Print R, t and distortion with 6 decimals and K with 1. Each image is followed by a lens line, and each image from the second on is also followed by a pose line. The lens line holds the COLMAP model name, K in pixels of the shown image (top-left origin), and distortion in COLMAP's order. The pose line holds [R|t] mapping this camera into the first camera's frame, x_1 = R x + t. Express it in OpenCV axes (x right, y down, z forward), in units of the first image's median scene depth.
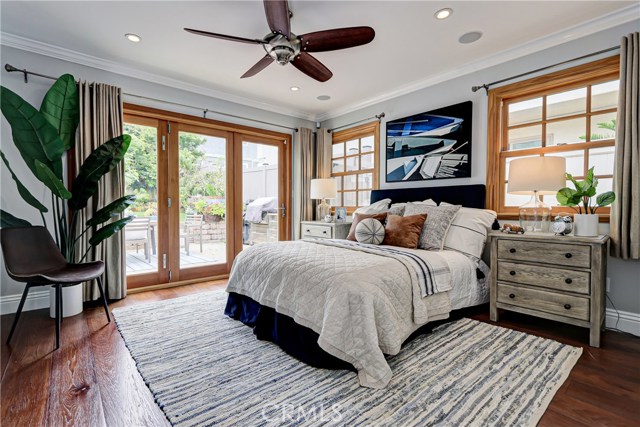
lens RADIAL K [[299.3, 0, 320.5], [0, 299.3, 213.5], [0, 0, 1]] dist [-0.000553, -0.001641]
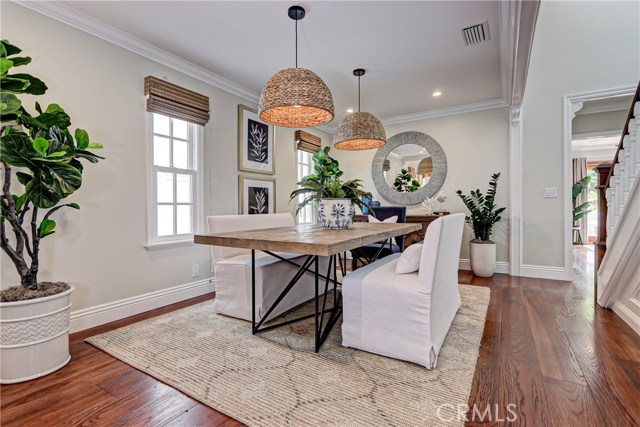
lens RADIAL K [[299.3, 0, 308.5], [0, 299.3, 208.9], [0, 0, 1]] dist [-0.000553, -0.001641]
pose [[0.280416, 0.004240, -0.959869, 1.069699], [-0.020535, 0.999788, -0.001582, 0.052436], [0.959659, 0.020155, 0.280444, -1.909081]]
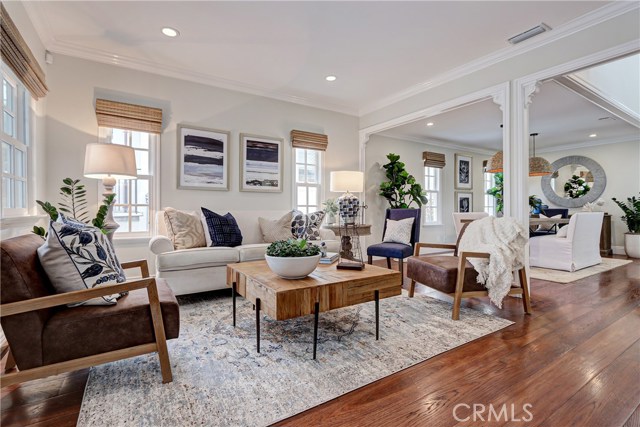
lens RADIAL K [[299.3, 0, 321.4], [0, 299.3, 205.5], [0, 0, 1]] dist [-0.000553, -0.001641]
pose [[-0.134603, -0.008257, -0.990865, 3.739533], [-0.026245, 0.999644, -0.004765, 0.076872], [0.990552, 0.025364, -0.134772, -3.394637]]
